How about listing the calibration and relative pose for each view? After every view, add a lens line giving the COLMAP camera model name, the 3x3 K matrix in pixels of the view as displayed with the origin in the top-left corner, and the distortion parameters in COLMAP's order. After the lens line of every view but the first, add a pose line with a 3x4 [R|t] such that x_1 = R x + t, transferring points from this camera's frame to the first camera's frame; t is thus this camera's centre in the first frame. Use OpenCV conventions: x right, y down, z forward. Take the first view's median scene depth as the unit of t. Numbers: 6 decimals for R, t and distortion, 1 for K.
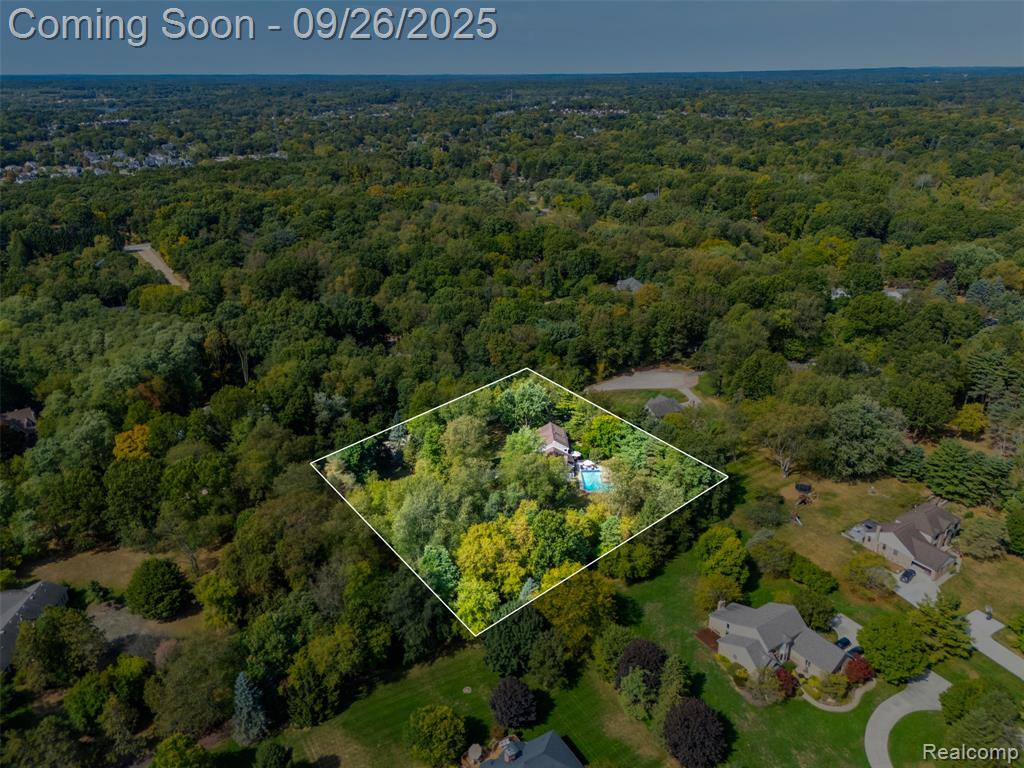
lens RADIAL K [[750.6, 0, 512.0], [0, 750.6, 384.0], [0, 0, 1]] dist [0.032153, -0.001987]
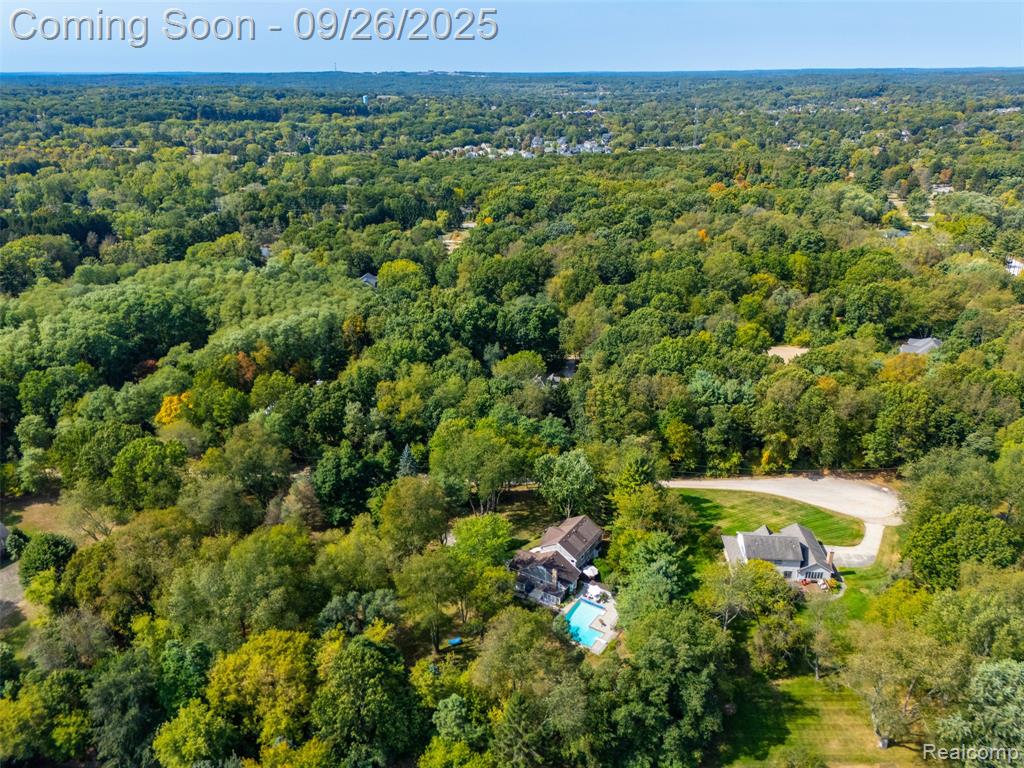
lens RADIAL K [[747.9, 0, 512.0], [0, 747.9, 384.0], [0, 0, 1]] dist [0.094932, -0.095229]
pose [[0.828510, 0.217511, -0.516004, 0.266411], [-0.215633, 0.974343, 0.064490, -0.080493], [0.516792, 0.057837, 0.854155, 0.274188]]
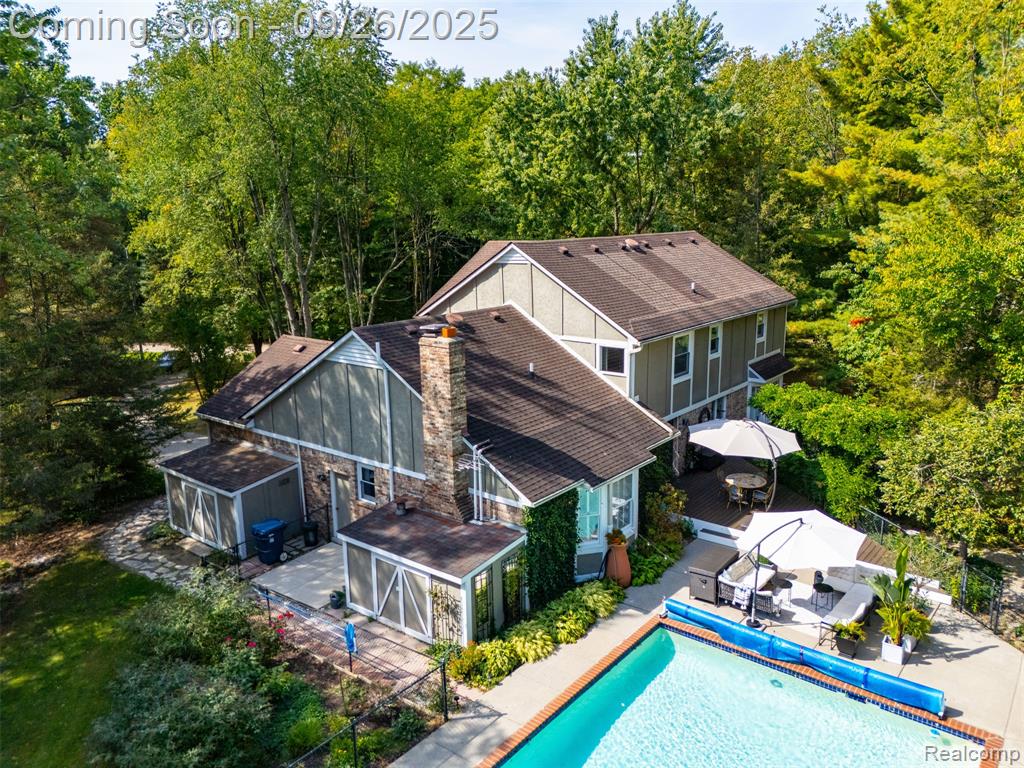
lens RADIAL K [[750.6, 0, 512.0], [0, 750.6, 384.0], [0, 0, 1]] dist [0.032153, -0.001987]
pose [[0.763553, 0.132320, -0.632043, 0.093596], [-0.236973, 0.967909, -0.083646, 0.078418], [0.600692, 0.213646, 0.770406, 0.697416]]
